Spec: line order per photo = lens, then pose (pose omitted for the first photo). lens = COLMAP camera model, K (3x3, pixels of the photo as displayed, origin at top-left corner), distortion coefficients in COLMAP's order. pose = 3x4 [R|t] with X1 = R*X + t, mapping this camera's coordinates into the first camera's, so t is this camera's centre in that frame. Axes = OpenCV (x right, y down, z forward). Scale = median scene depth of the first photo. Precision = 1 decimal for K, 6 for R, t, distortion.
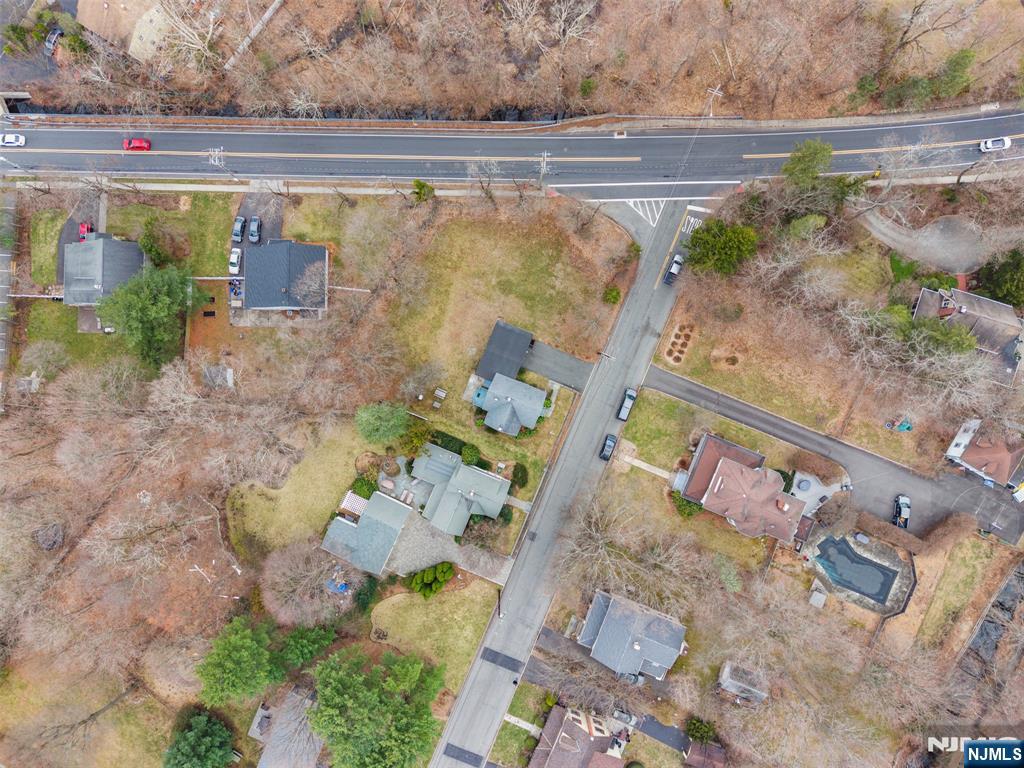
lens RADIAL K [[696.6, 0, 512.0], [0, 696.6, 384.0], [0, 0, 1]] dist [0.034880, -0.039647]
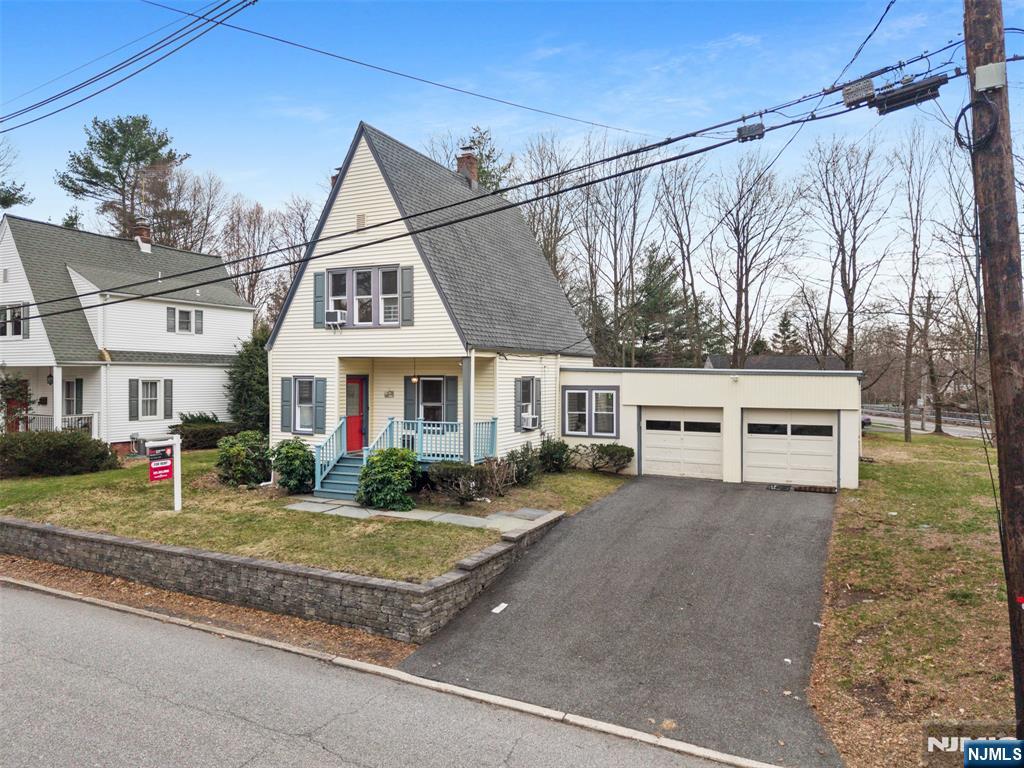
lens RADIAL K [[694.7, 0, 512.0], [0, 694.7, 384.0], [0, 0, 1]] dist [0.003108, -0.004001]
pose [[-0.076483, 0.011472, -0.997005, 0.183687], [-0.997036, -0.009211, 0.076379, -0.005760], [-0.008307, 0.999892, 0.012142, 0.974394]]
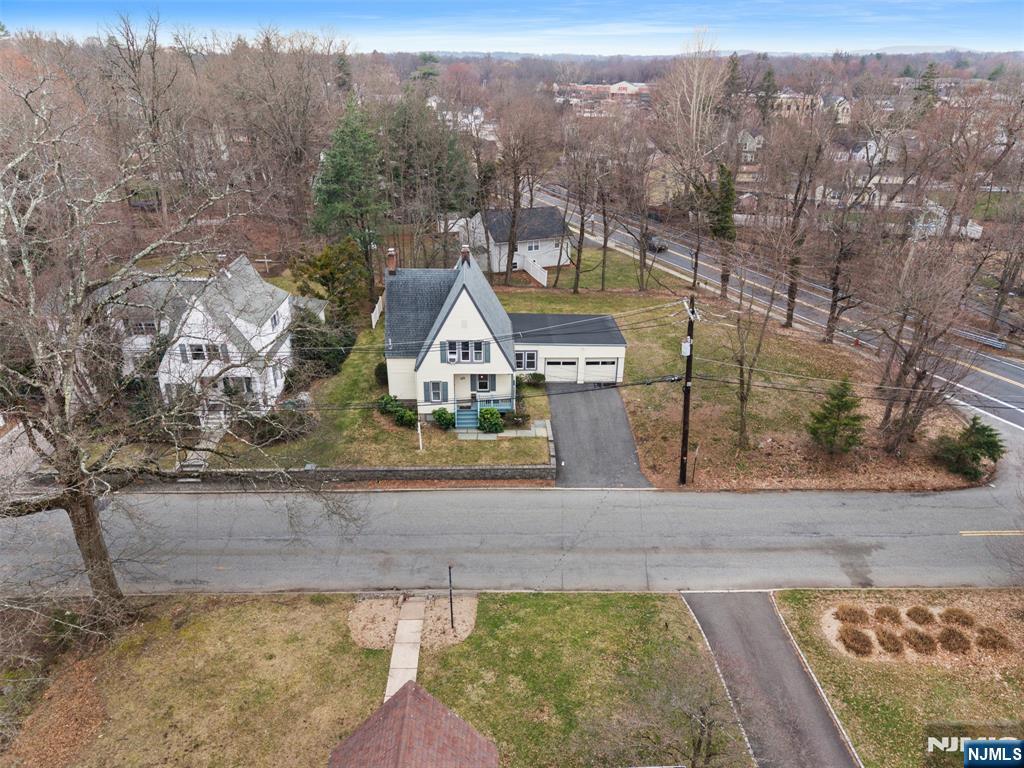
lens RADIAL K [[696.6, 0, 512.0], [0, 696.6, 384.0], [0, 0, 1]] dist [0.034880, -0.039647]
pose [[0.404072, 0.392535, -0.826222, 0.358903], [-0.914639, 0.160843, -0.370897, 0.154258], [-0.012698, 0.905564, 0.424020, 0.816936]]
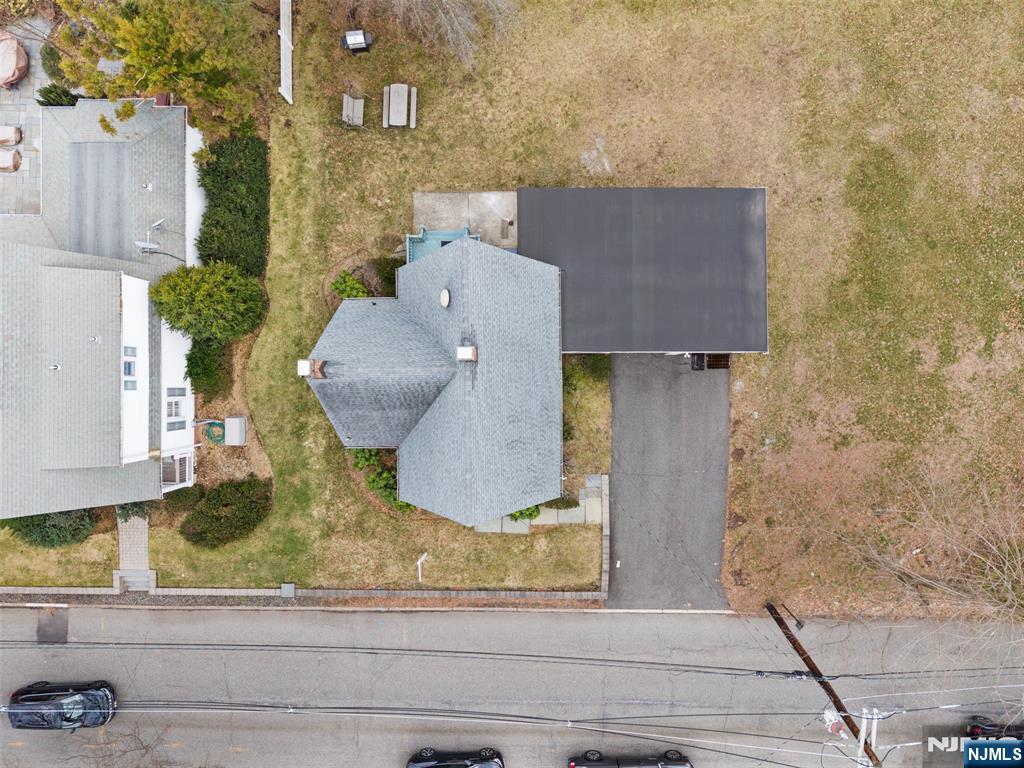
lens RADIAL K [[696.6, 0, 512.0], [0, 696.6, 384.0], [0, 0, 1]] dist [0.034880, -0.039647]
pose [[0.381205, 0.924478, 0.004783, 0.006666], [-0.924362, 0.381061, 0.018664, 0.009379], [0.015432, -0.011536, 0.999814, 0.737550]]
